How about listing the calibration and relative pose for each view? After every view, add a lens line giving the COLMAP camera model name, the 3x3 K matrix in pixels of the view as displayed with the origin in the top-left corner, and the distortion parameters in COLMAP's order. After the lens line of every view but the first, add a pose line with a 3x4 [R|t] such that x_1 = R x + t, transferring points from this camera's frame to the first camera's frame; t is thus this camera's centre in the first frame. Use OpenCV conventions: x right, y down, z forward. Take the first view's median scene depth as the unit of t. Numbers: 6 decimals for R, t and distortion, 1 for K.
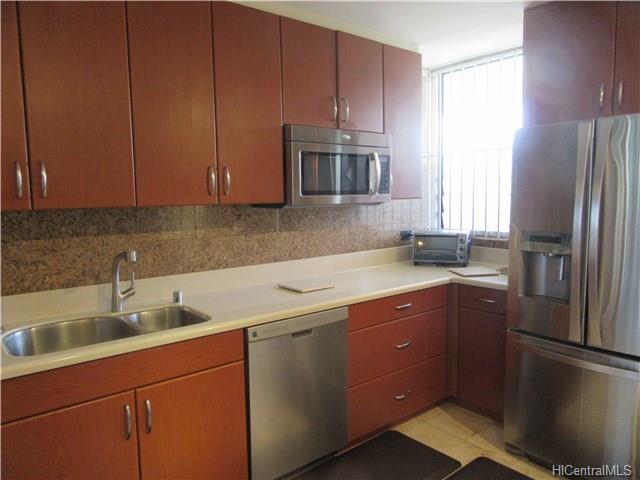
lens RADIAL K [[477.9, 0, 317.8], [0, 477.9, 244.2], [0, 0, 1]] dist [0.000916, 0.007457]
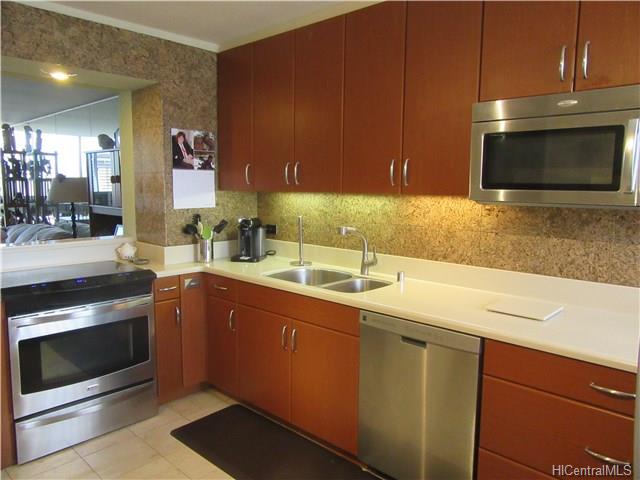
lens RADIAL K [[477.9, 0, 317.5], [0, 477.9, 235.1], [0, 0, 1]] dist [0.000916, 0.007457]
pose [[0.118793, 0.120517, -0.985578, 0.682330], [-0.118546, 0.987228, 0.106431, -0.071635], [0.985817, 0.104193, 0.131563, 0.578441]]
